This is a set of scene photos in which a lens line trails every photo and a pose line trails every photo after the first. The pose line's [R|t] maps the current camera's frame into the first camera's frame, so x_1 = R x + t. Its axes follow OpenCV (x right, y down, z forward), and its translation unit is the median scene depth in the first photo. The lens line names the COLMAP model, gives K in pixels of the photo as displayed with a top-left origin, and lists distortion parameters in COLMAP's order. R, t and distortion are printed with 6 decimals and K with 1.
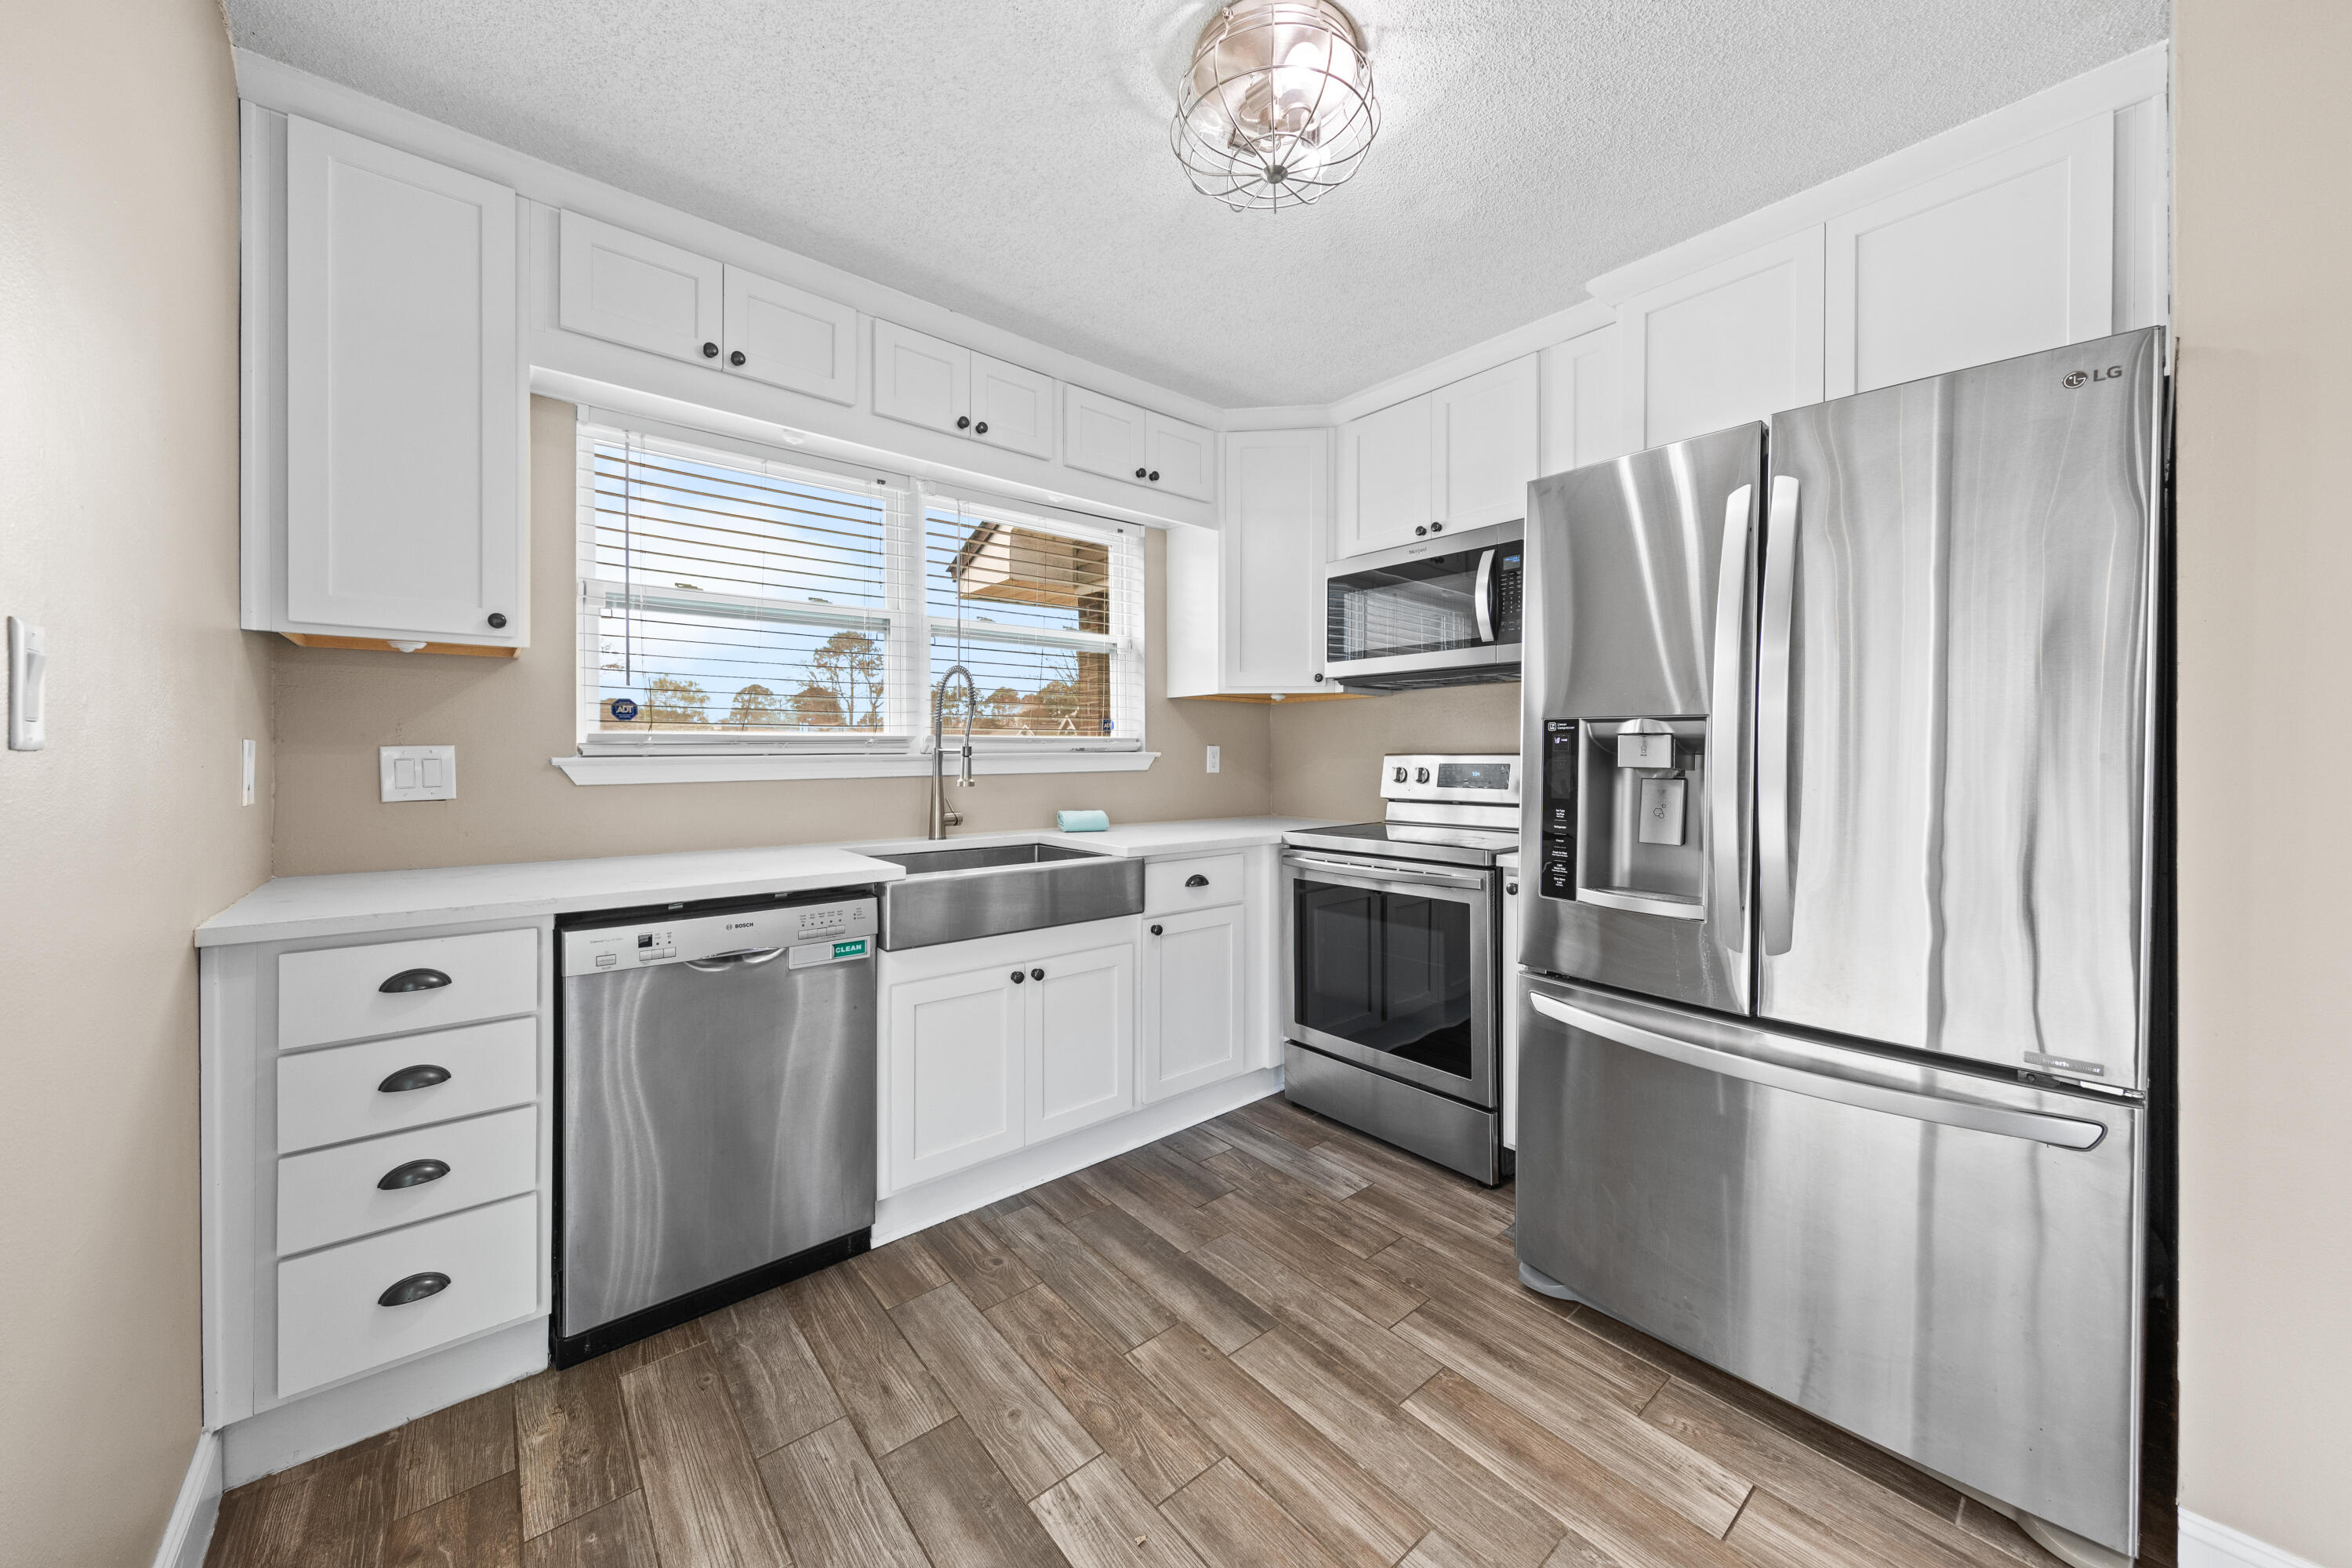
lens RADIAL K [[845.2, 0, 1191.9], [0, 845.2, 757.4], [0, 0, 1]] dist [0.004885, -0.000314]
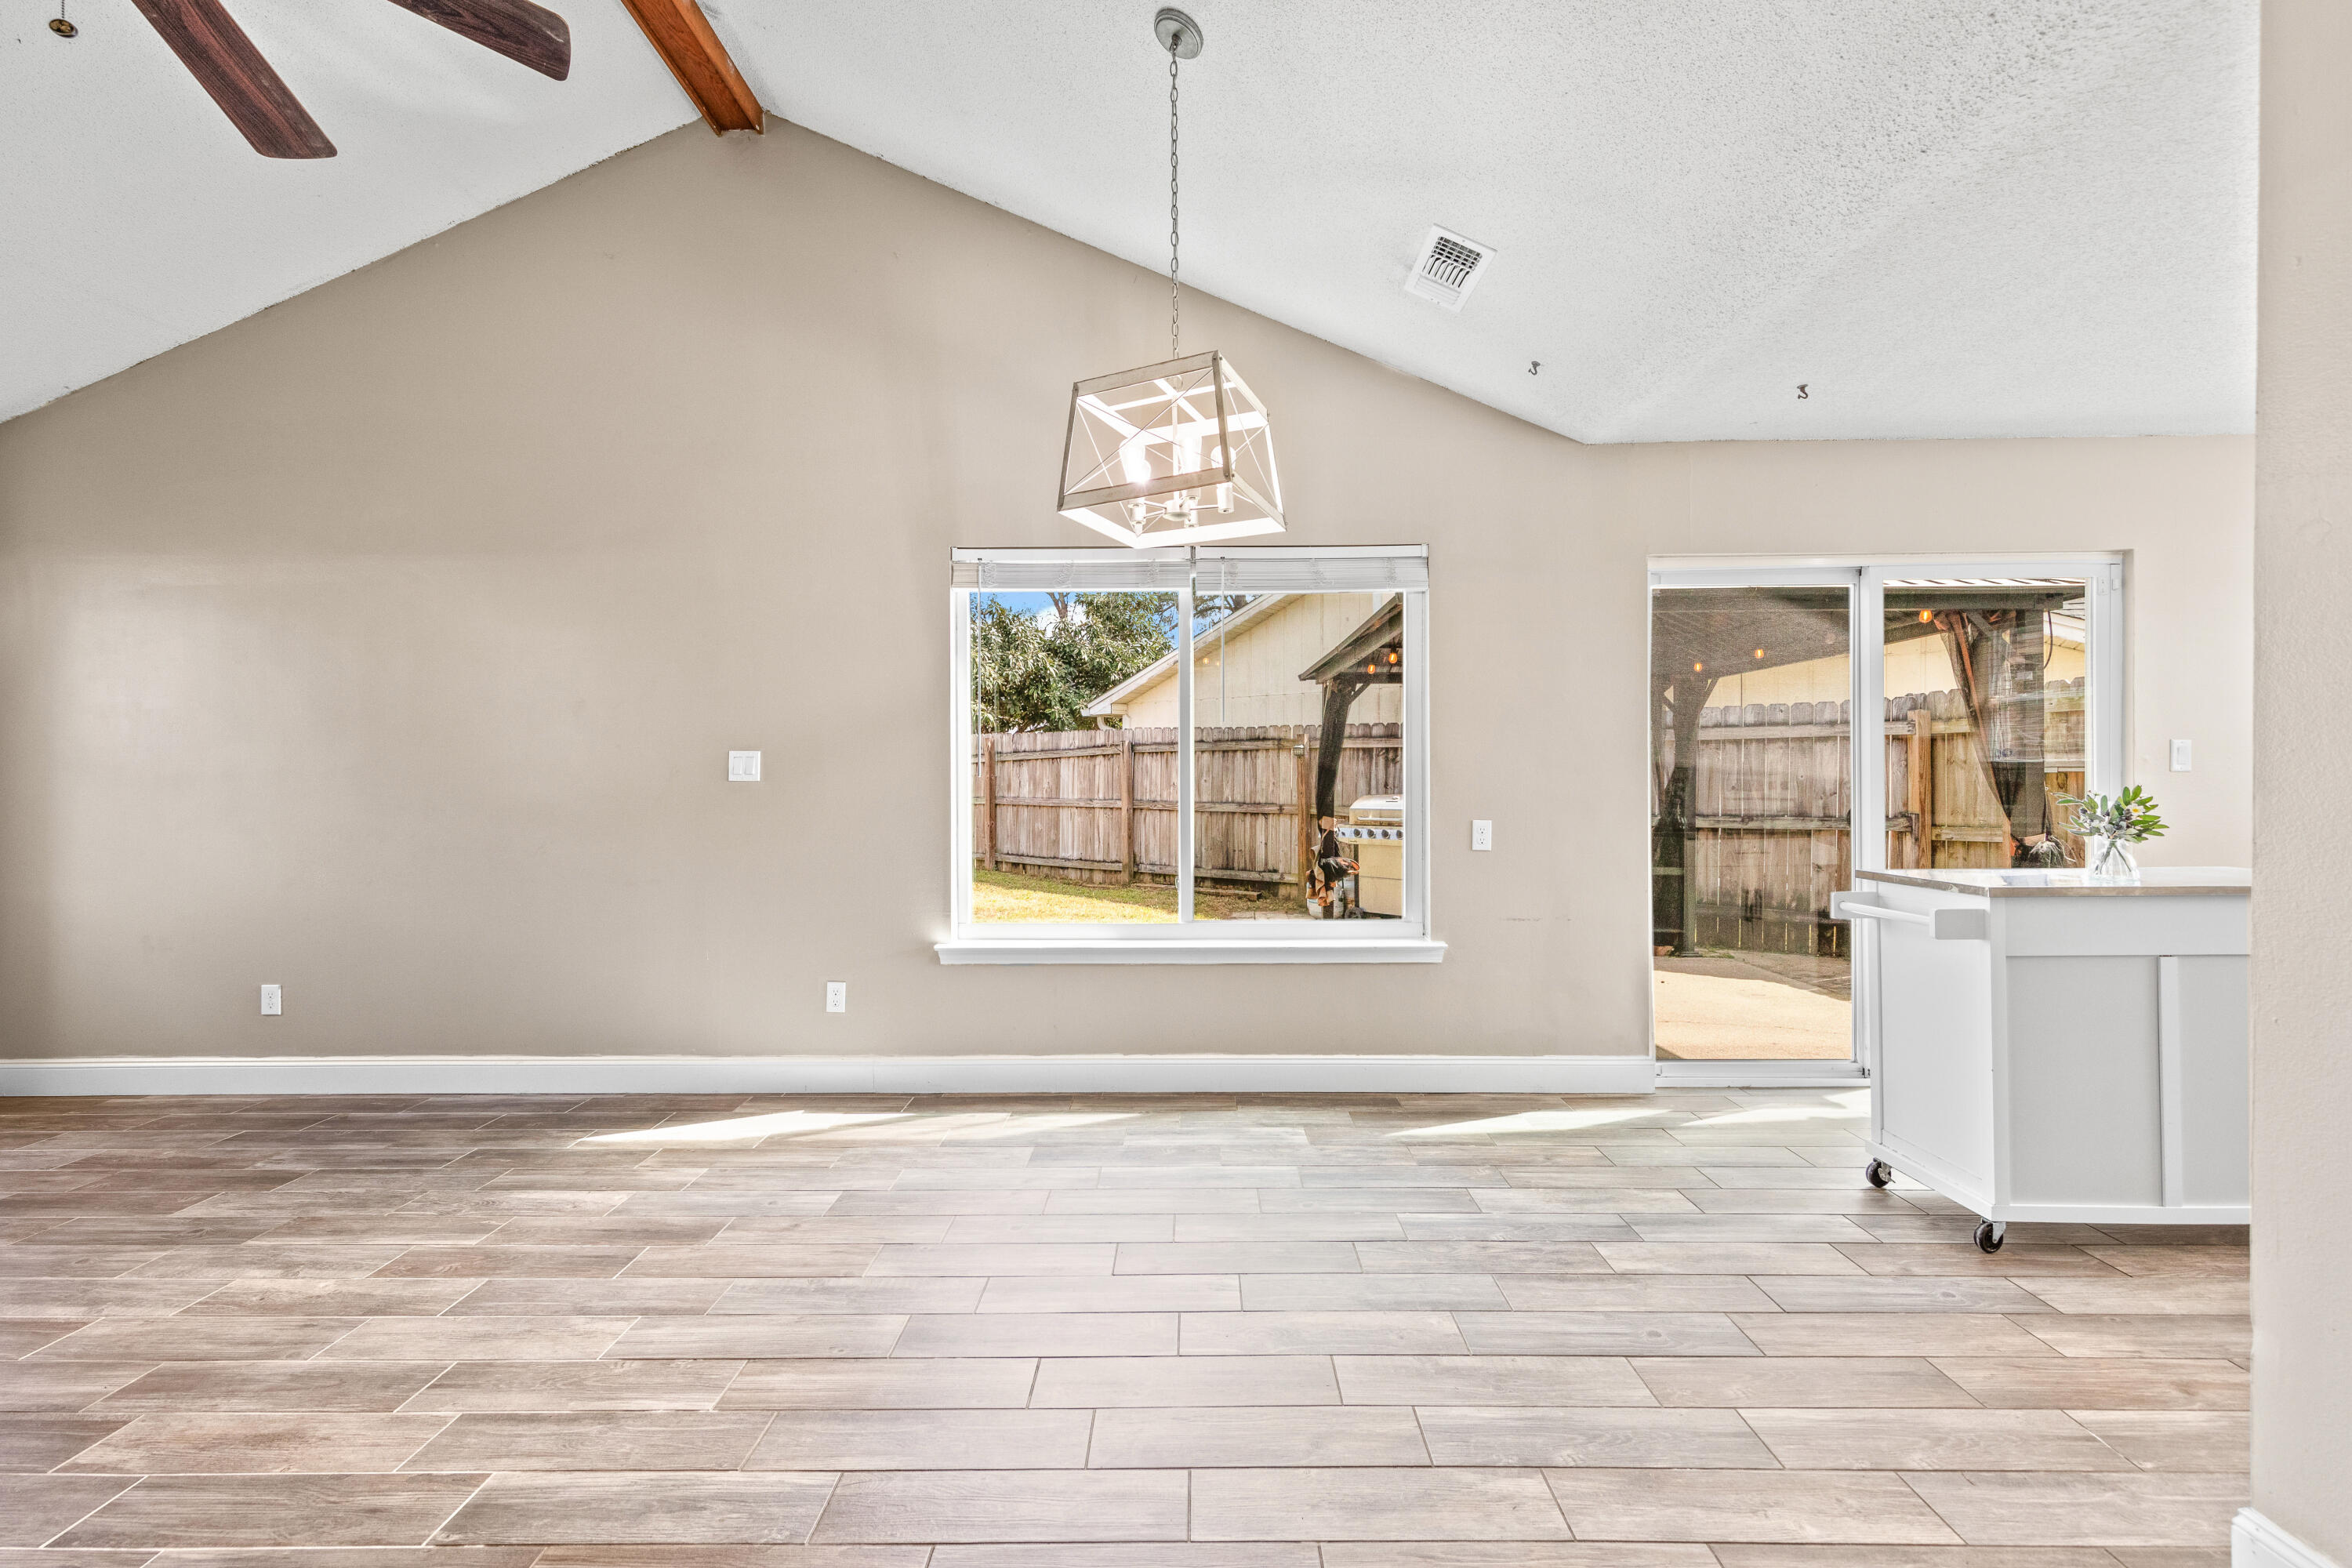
lens RADIAL K [[918.8, 0, 1190.1], [0, 918.8, 775.2], [0, 0, 1]] dist [0.014065, -0.001992]
pose [[-0.646229, 0.002819, -0.763138, 2.276927], [0.001578, 0.999996, 0.002358, -0.003867], [0.763142, 0.000320, -0.646231, 0.127721]]
